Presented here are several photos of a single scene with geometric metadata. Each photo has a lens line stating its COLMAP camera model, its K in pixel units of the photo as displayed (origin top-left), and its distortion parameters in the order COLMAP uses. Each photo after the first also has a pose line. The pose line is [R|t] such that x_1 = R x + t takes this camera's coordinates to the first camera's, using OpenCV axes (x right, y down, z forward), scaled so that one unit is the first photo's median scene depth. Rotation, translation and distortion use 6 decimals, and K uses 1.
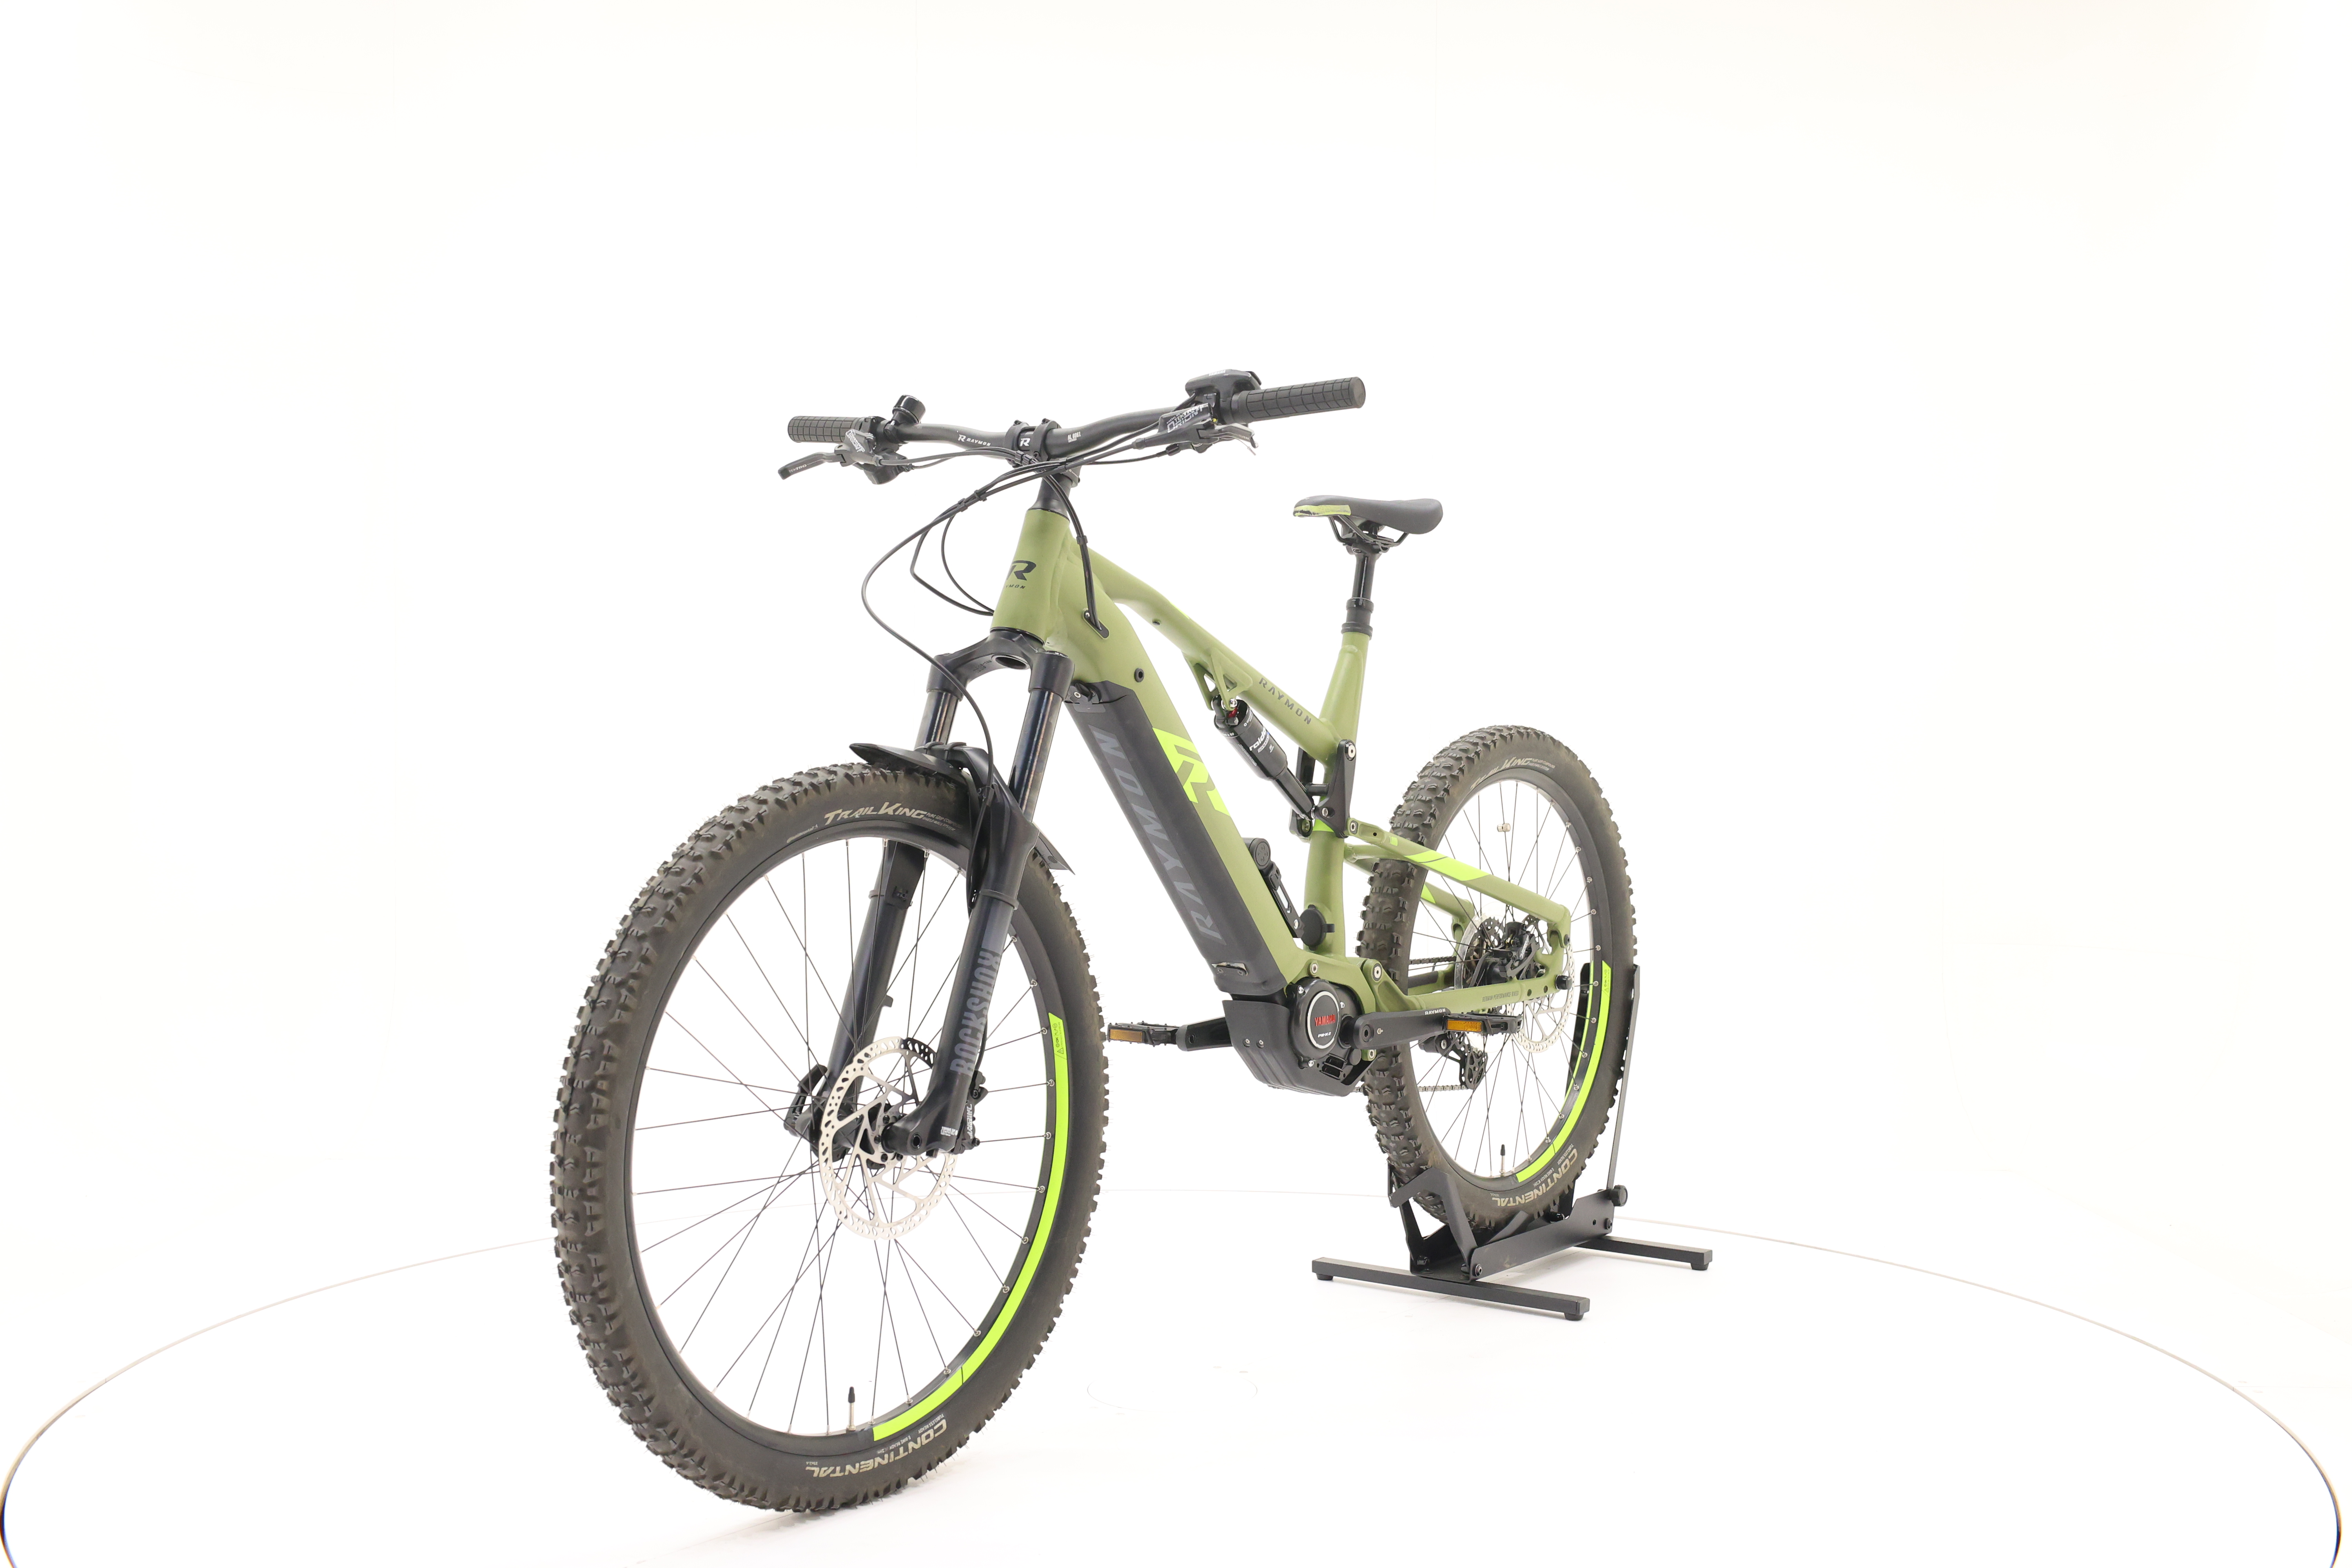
lens RADIAL K [[2532.1, 0, 1186.2], [0, 2532.1, 789.5], [0, 0, 1]] dist [-0.014403, 0.000000]
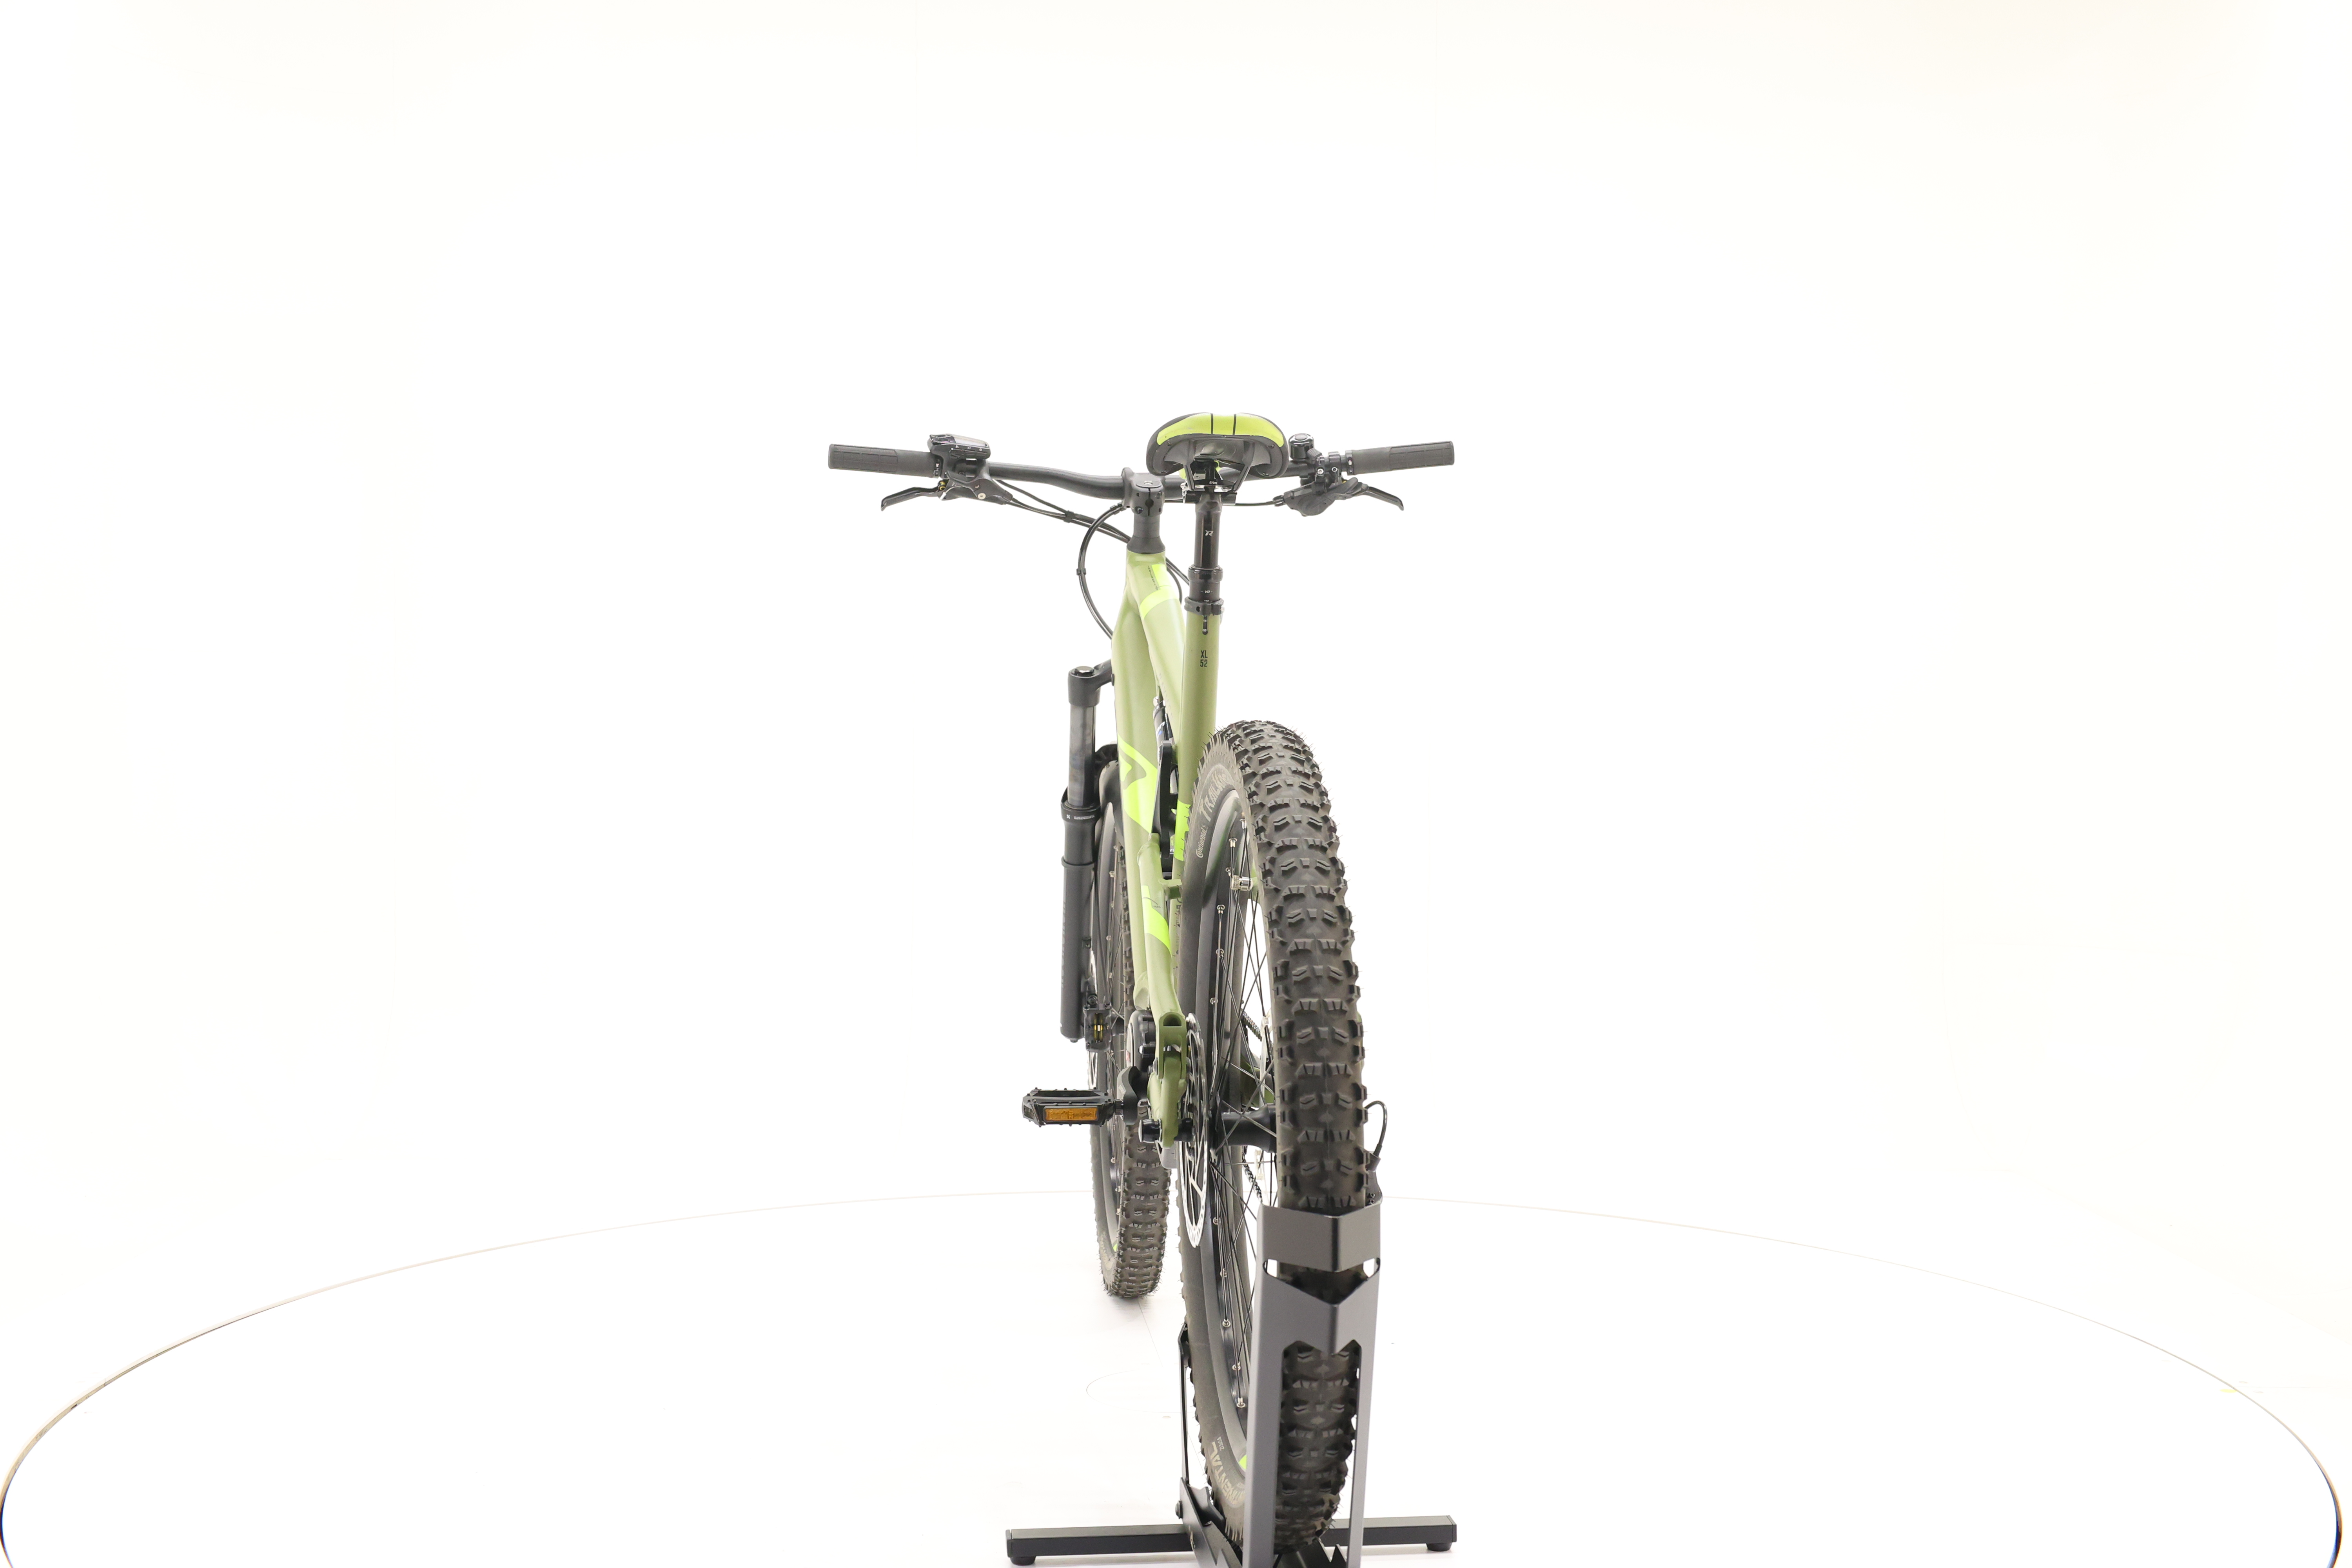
lens RADIAL K [[2532.1, 0, 1176.8], [0, 2532.1, 776.2], [0, 0, 1]] dist [-0.014403, 0.000000]
pose [[-0.727451, 0.006446, -0.686129, 0.710476], [-0.021896, 0.999229, 0.032602, -0.039676], [0.685810, 0.038740, -0.726749, 1.801800]]
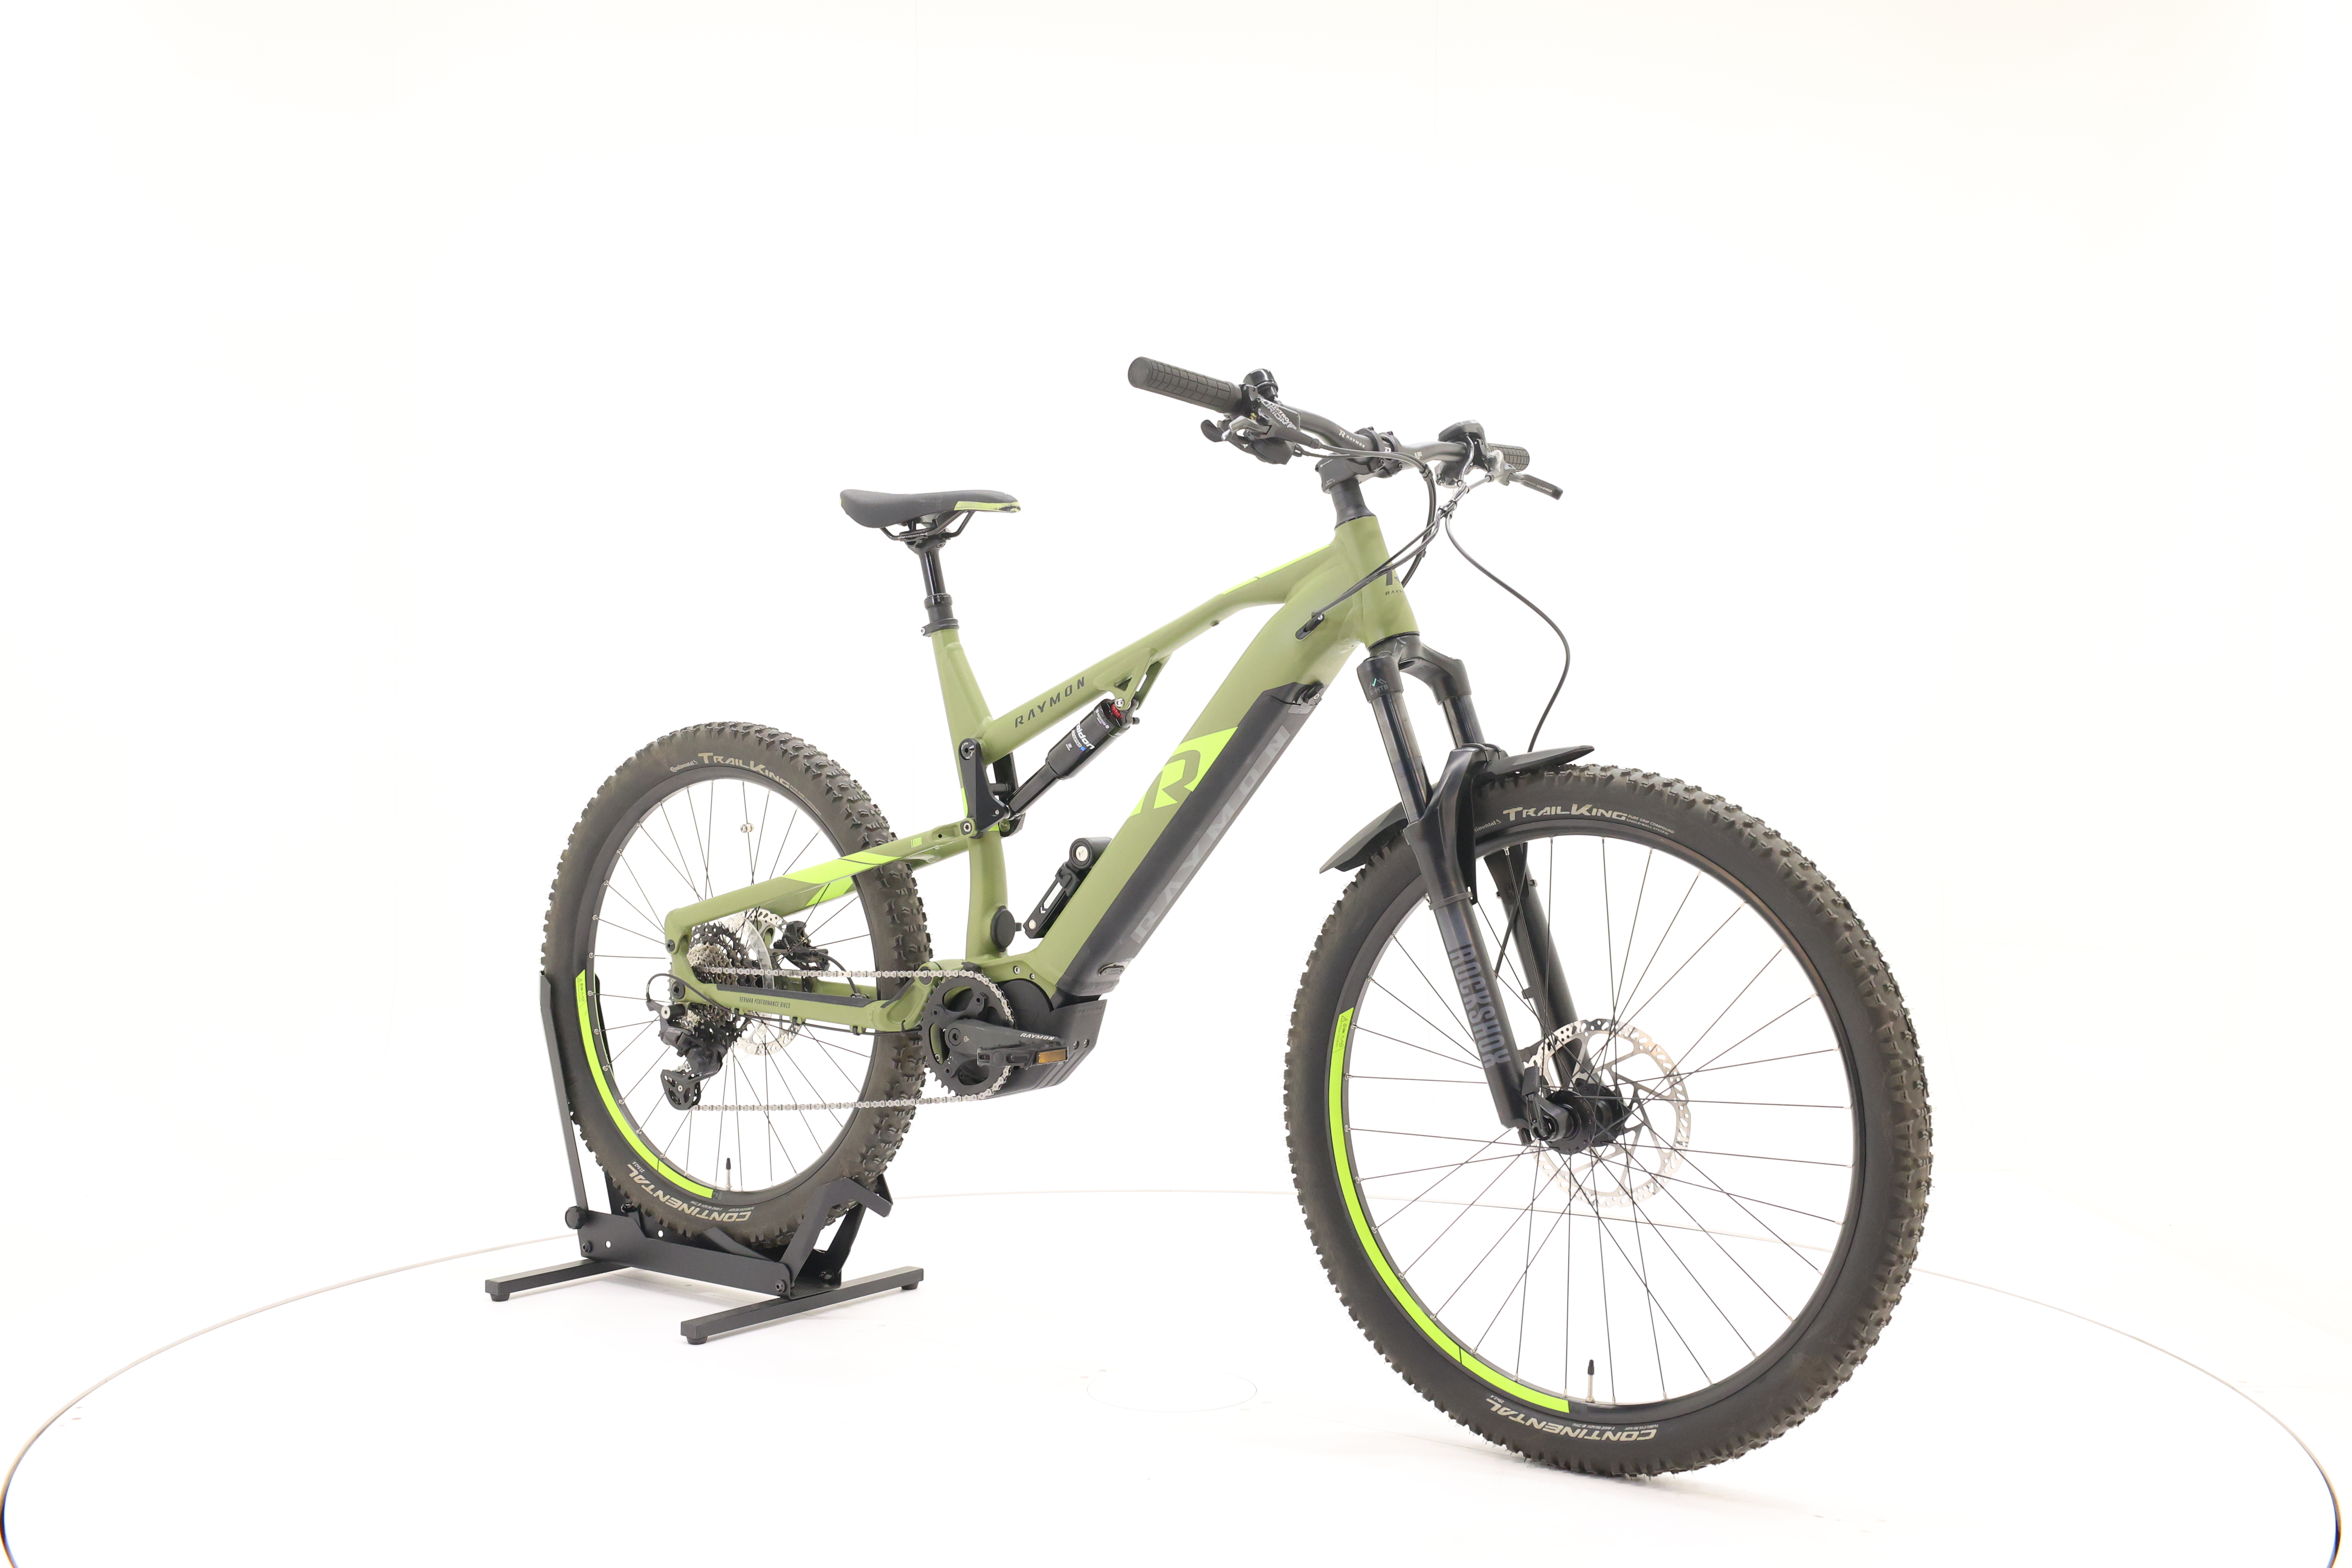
lens RADIAL K [[2532.1, 0, 1173.3], [0, 2532.1, 783.5], [0, 0, 1]] dist [-0.014403, 0.000000]
pose [[-0.007087, -0.024992, 0.999663, -1.047257], [0.019417, 0.999496, 0.025126, -0.028702], [-0.999786, 0.019589, -0.006598, 1.050159]]
